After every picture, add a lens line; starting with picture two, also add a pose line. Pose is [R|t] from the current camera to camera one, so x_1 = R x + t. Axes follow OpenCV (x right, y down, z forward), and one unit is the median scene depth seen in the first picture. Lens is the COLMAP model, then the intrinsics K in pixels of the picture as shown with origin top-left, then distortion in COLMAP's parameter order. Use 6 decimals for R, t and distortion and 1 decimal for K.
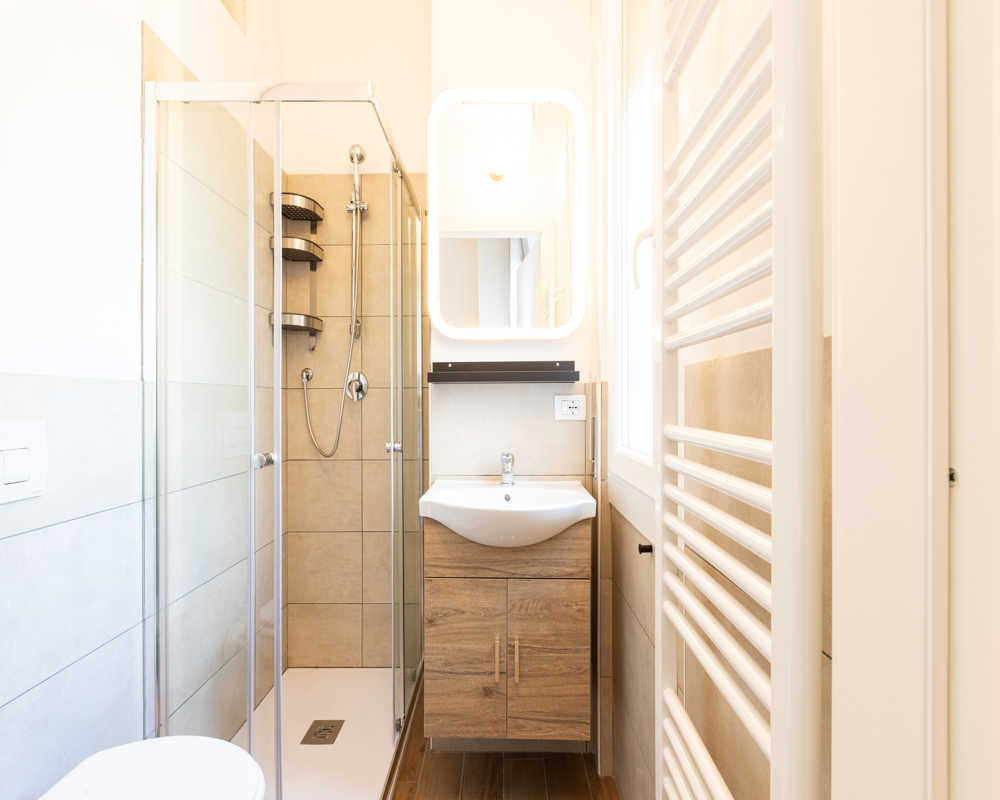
lens RADIAL K [[445.9, 0, 508.1], [0, 445.9, 403.0], [0, 0, 1]] dist [-0.001519, 0.000298]
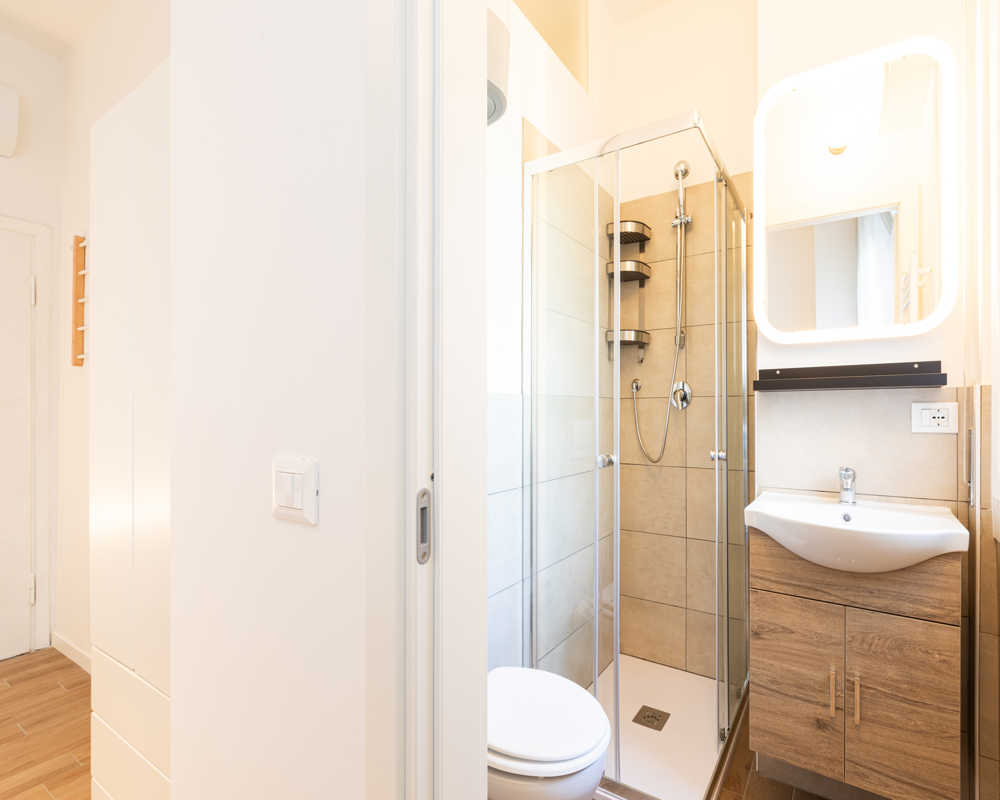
lens RADIAL K [[487.1, 0, 576.0], [0, 487.1, 410.6], [0, 0, 1]] dist [-0.002602, 0.000208]
pose [[0.862886, -0.000208, -0.505398, 0.023005], [-0.000167, 1.000000, -0.000696, -0.001967], [0.505398, 0.000684, 0.862886, -0.115081]]
